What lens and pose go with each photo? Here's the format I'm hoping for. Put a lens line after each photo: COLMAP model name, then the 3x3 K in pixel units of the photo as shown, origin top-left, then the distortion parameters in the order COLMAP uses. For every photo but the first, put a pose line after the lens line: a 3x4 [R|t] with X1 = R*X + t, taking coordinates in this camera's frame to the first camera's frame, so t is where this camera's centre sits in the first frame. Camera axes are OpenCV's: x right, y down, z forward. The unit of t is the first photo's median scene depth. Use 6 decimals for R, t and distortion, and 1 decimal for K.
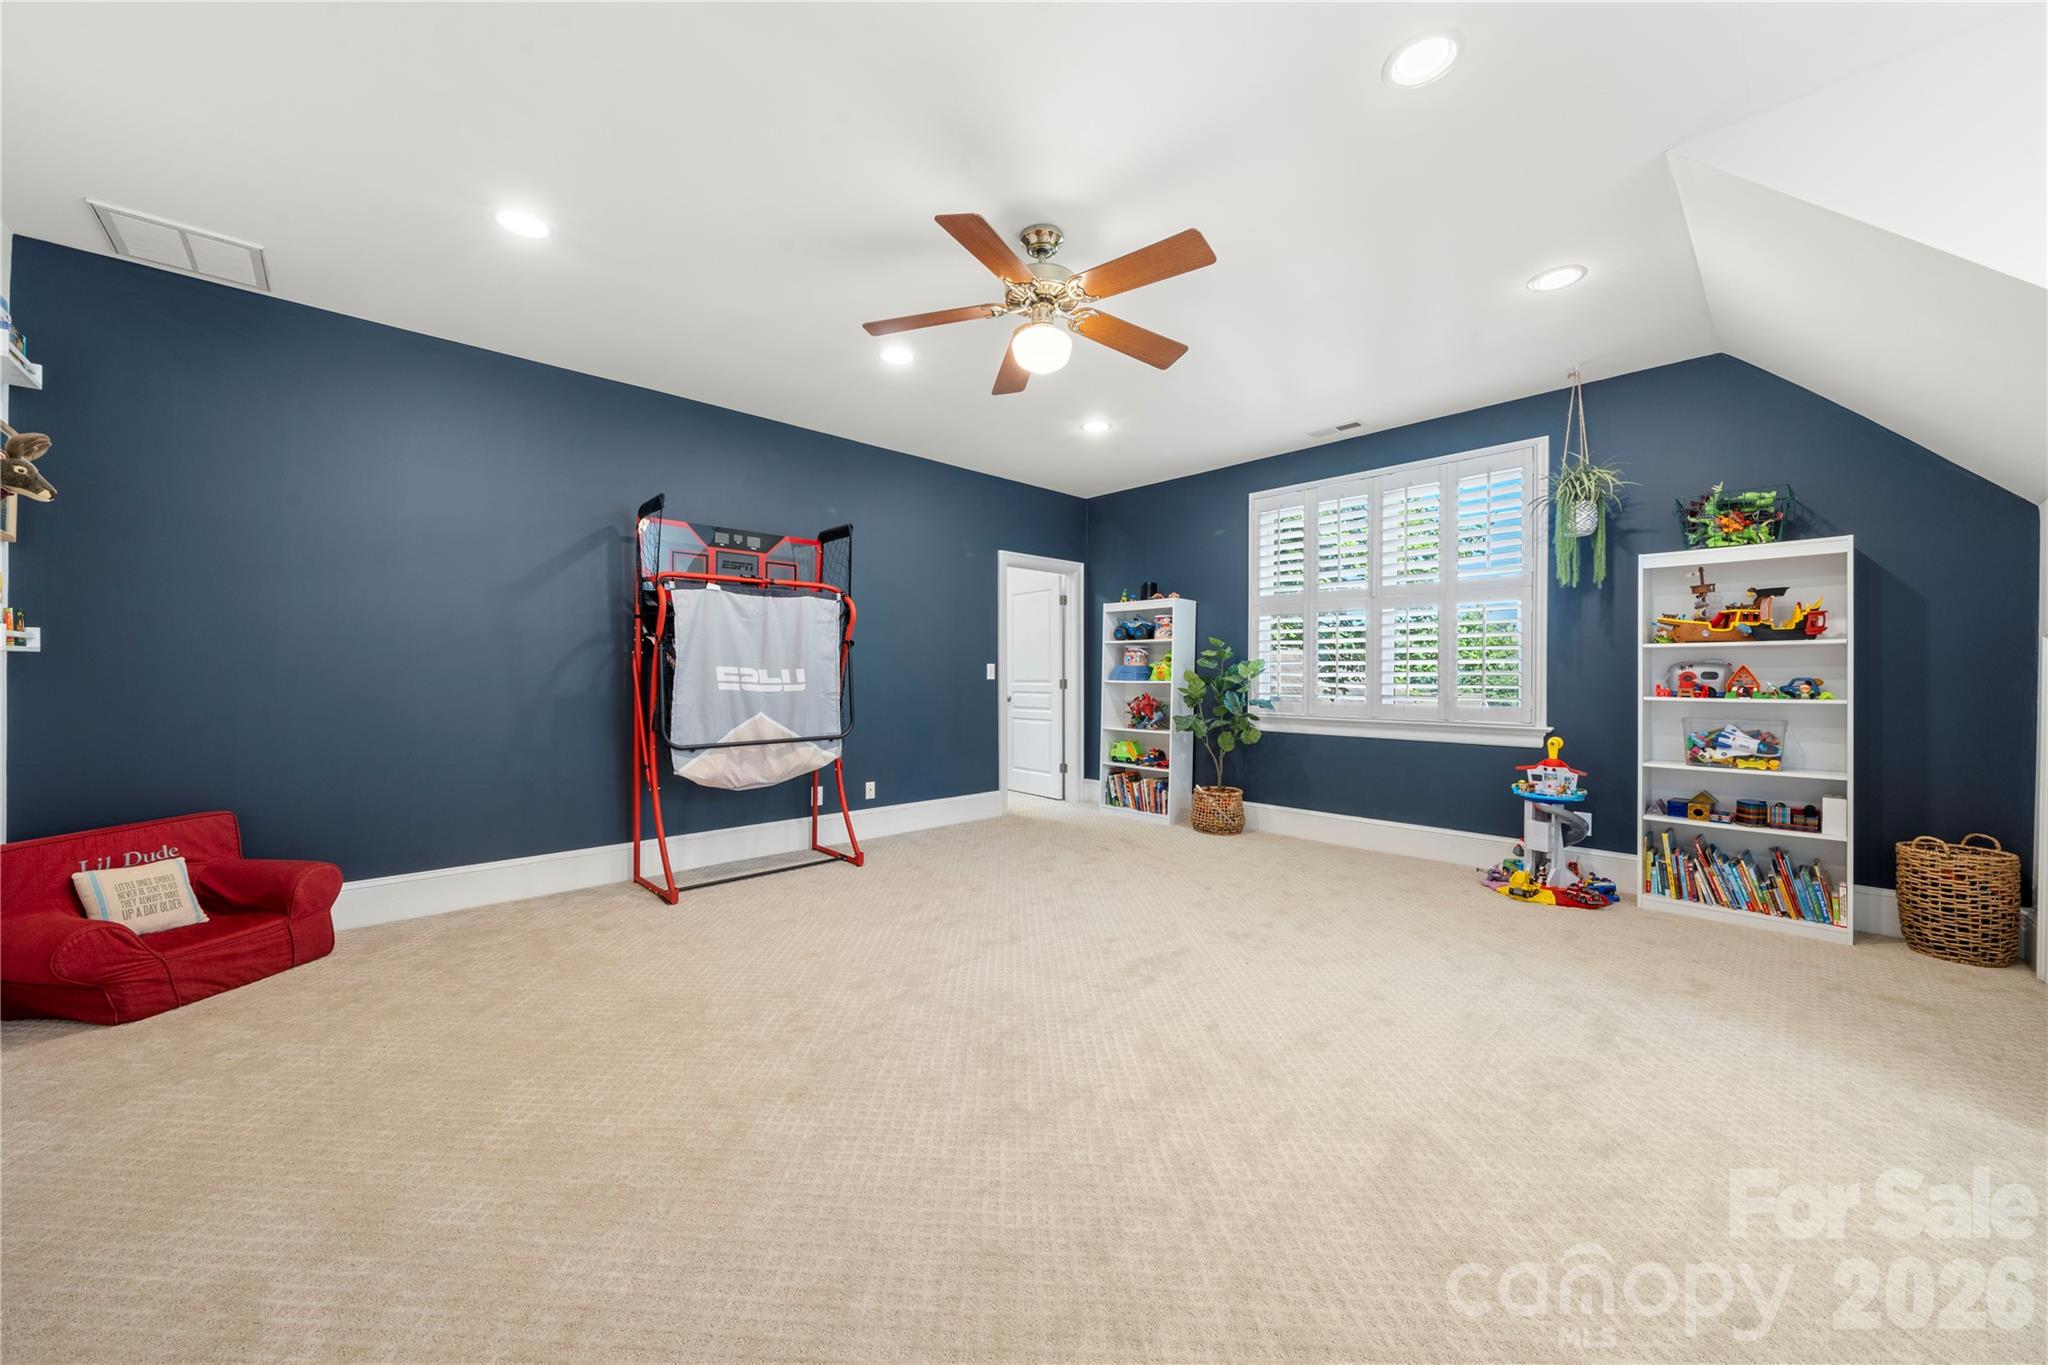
lens RADIAL K [[745.1, 0, 1027.1], [0, 745.1, 687.7], [0, 0, 1]] dist [-0.000134, -0.000007]
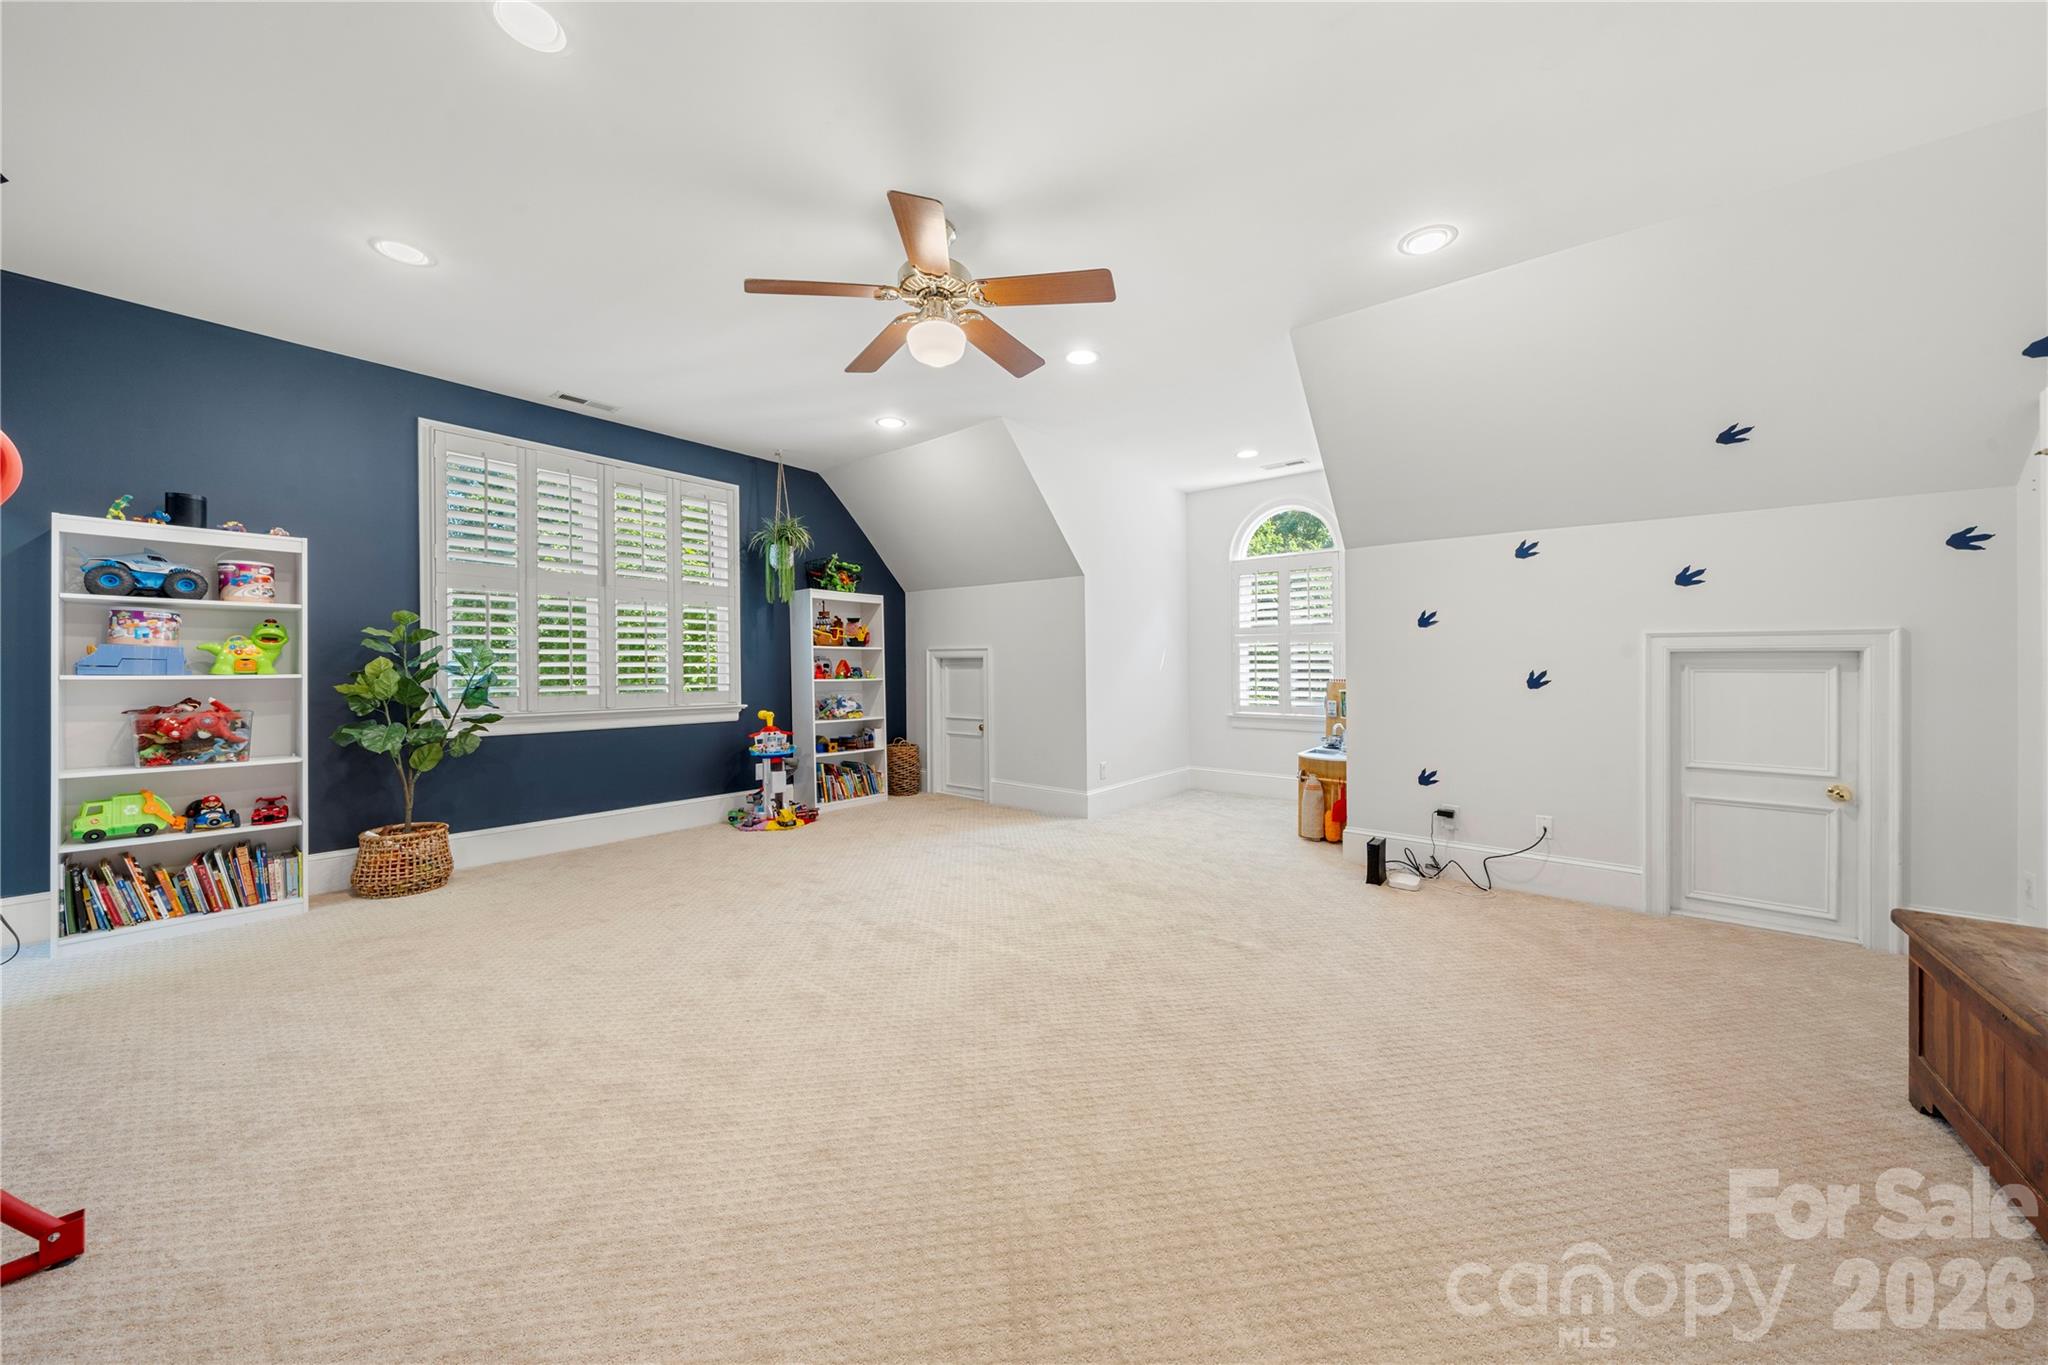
lens RADIAL K [[704.7, 0, 1029.0], [0, 704.7, 665.3], [0, 0, 1]] dist [0.002236, 0.000057]
pose [[-0.134784, 0.000580, 0.990875, -0.541845], [0.015963, 0.999871, 0.001586, -0.009872], [-0.990746, 0.016032, -0.134776, 0.578948]]
